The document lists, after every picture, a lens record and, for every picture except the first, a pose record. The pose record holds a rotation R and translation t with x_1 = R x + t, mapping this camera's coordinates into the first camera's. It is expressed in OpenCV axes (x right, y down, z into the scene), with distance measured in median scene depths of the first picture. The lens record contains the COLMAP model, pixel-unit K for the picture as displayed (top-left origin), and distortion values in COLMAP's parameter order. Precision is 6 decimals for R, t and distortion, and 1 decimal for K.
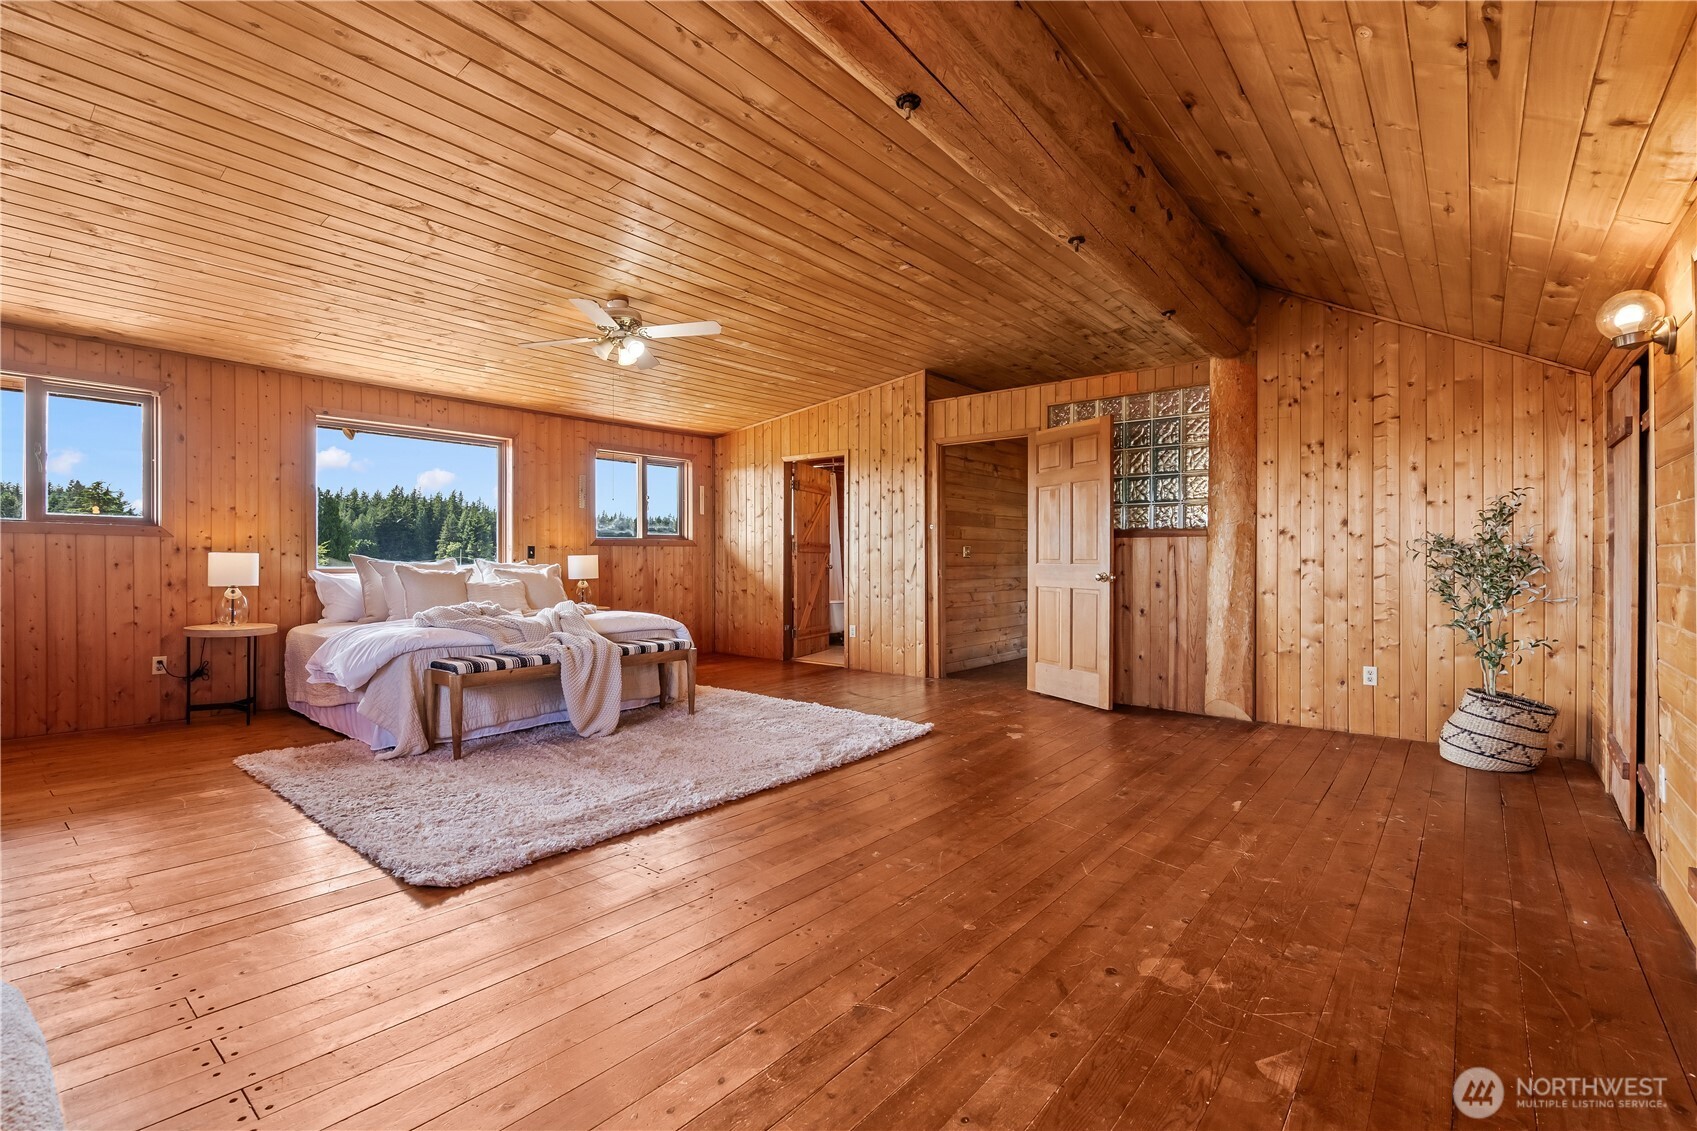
lens RADIAL K [[775.7, 0, 856.6], [0, 775.7, 565.9], [0, 0, 1]] dist [-0.004141, -0.000265]
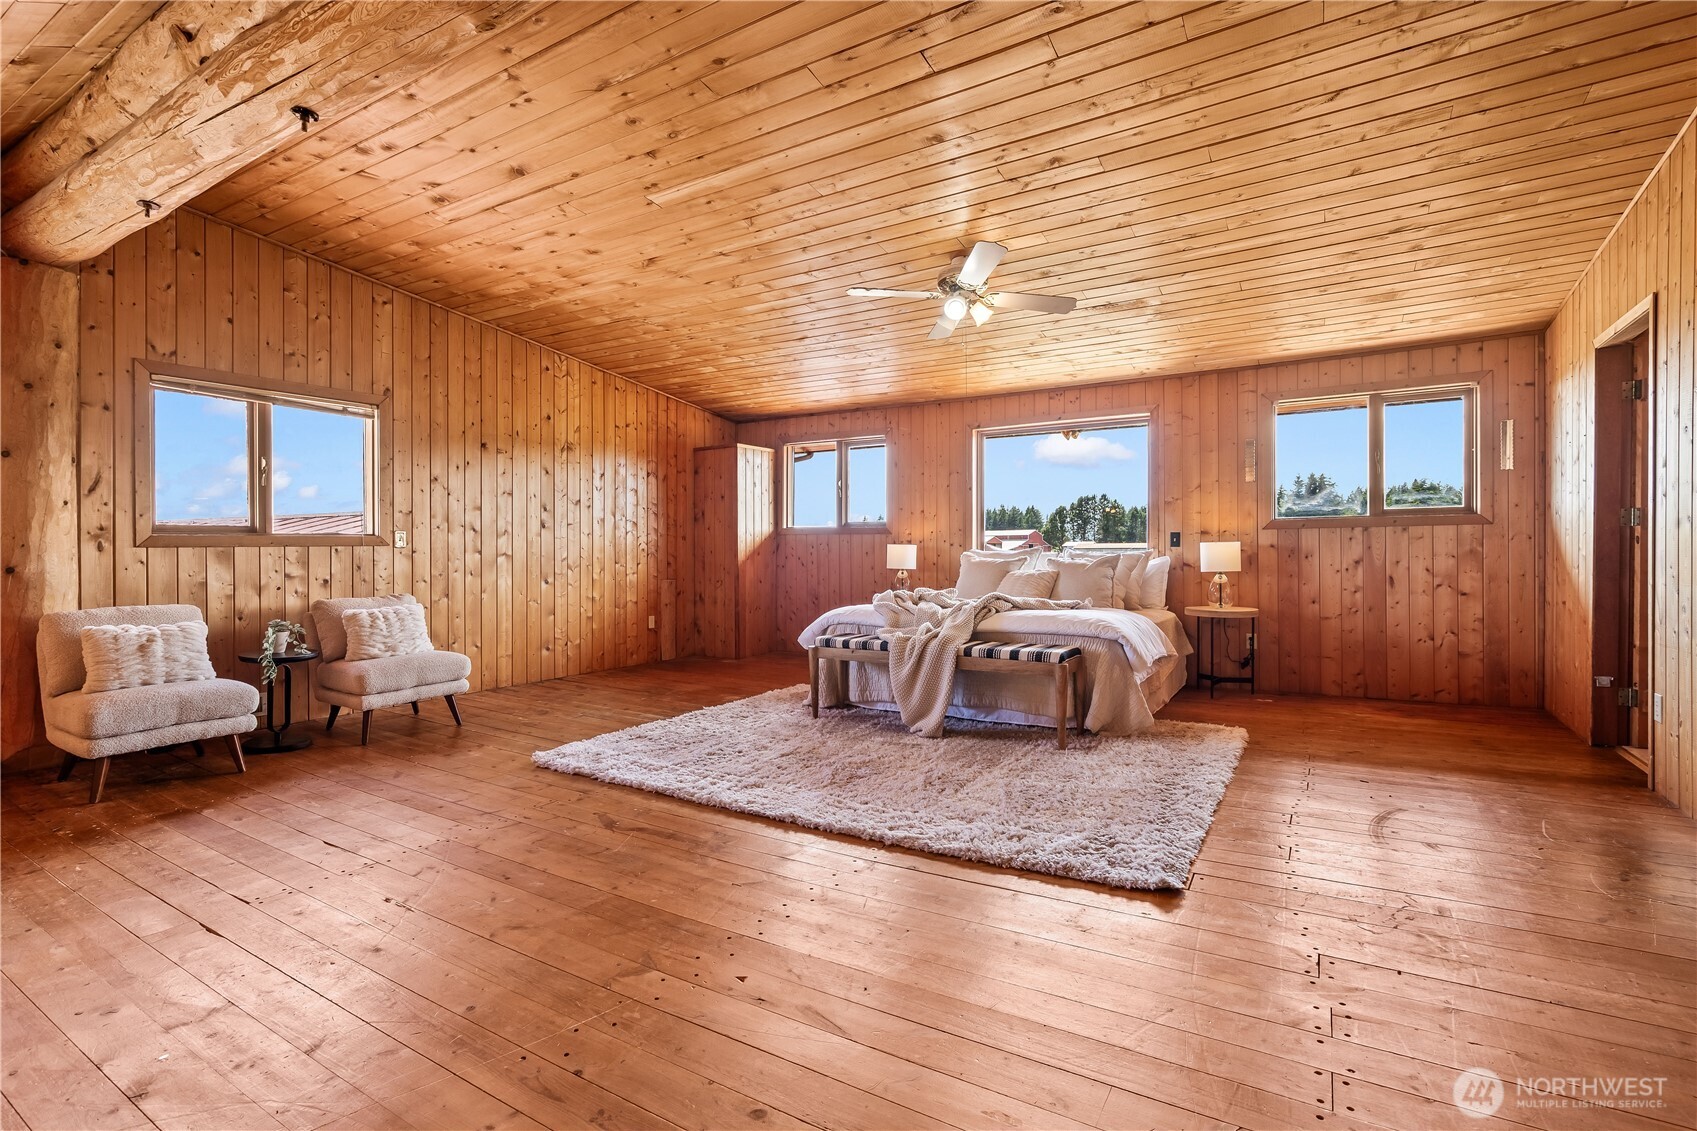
lens RADIAL K [[797.8, 0, 847.9], [0, 797.8, 557.3], [0, 0, 1]] dist [-0.000468, 0.000313]
pose [[0.130088, 0.007056, -0.991477, 0.401249], [-0.002427, 0.999974, 0.006798, -0.002929], [0.991500, 0.001522, 0.130102, 0.507543]]
